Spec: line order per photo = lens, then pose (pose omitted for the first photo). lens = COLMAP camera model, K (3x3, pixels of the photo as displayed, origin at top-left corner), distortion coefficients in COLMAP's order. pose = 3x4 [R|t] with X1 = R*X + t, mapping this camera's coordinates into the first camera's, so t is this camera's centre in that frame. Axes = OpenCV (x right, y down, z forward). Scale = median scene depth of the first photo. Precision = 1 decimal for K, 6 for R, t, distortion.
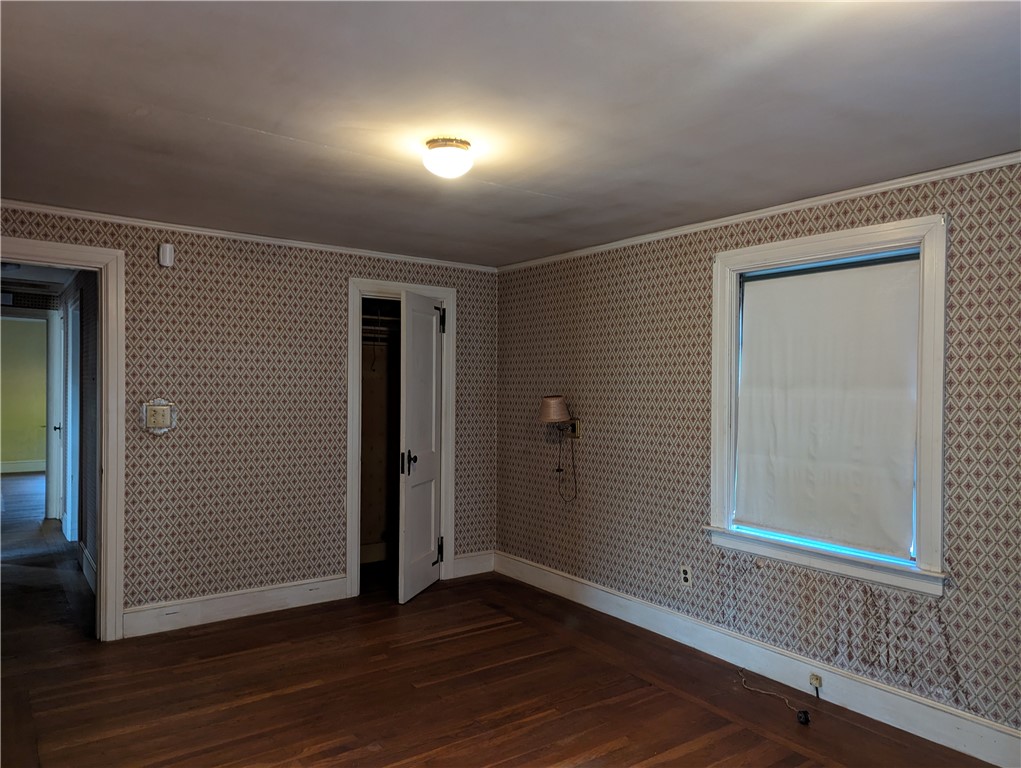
lens RADIAL K [[699.1, 0, 509.2], [0, 699.1, 387.7], [0, 0, 1]] dist [0.028691, -0.030864]
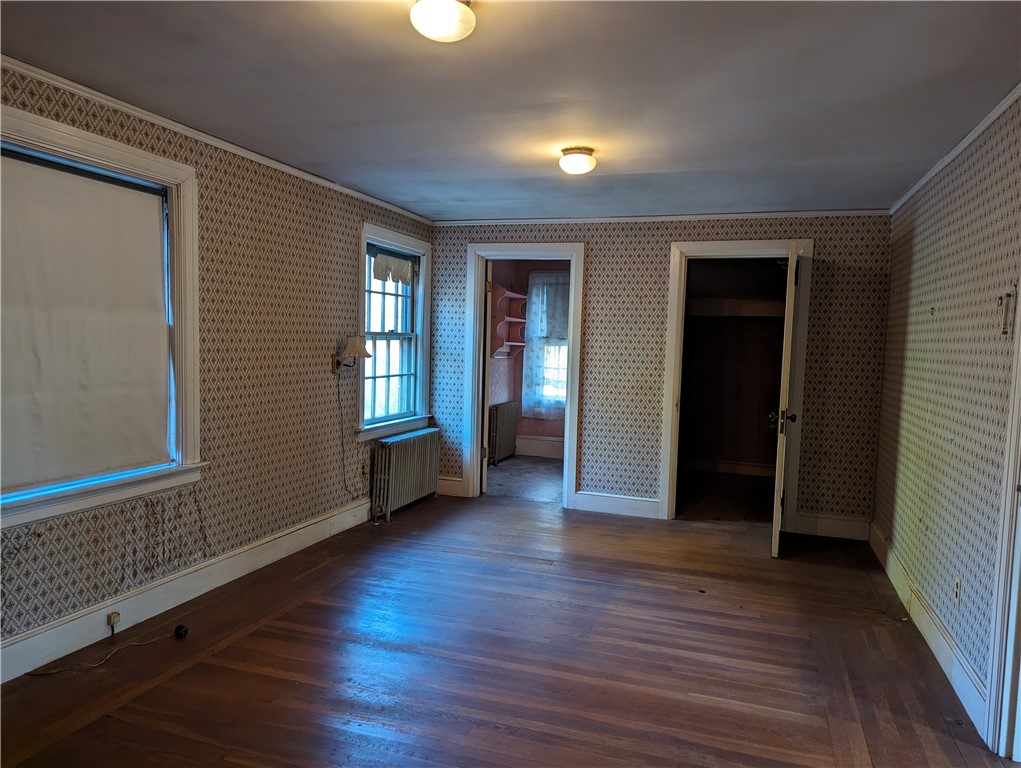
lens RADIAL K [[699.1, 0, 510.6], [0, 699.1, 384.7], [0, 0, 1]] dist [0.028691, -0.030864]
pose [[-0.575628, -0.080075, 0.813782, -0.652994], [-0.035508, 0.996703, 0.072958, 0.013380], [-0.816940, 0.013101, -0.576573, 1.161283]]
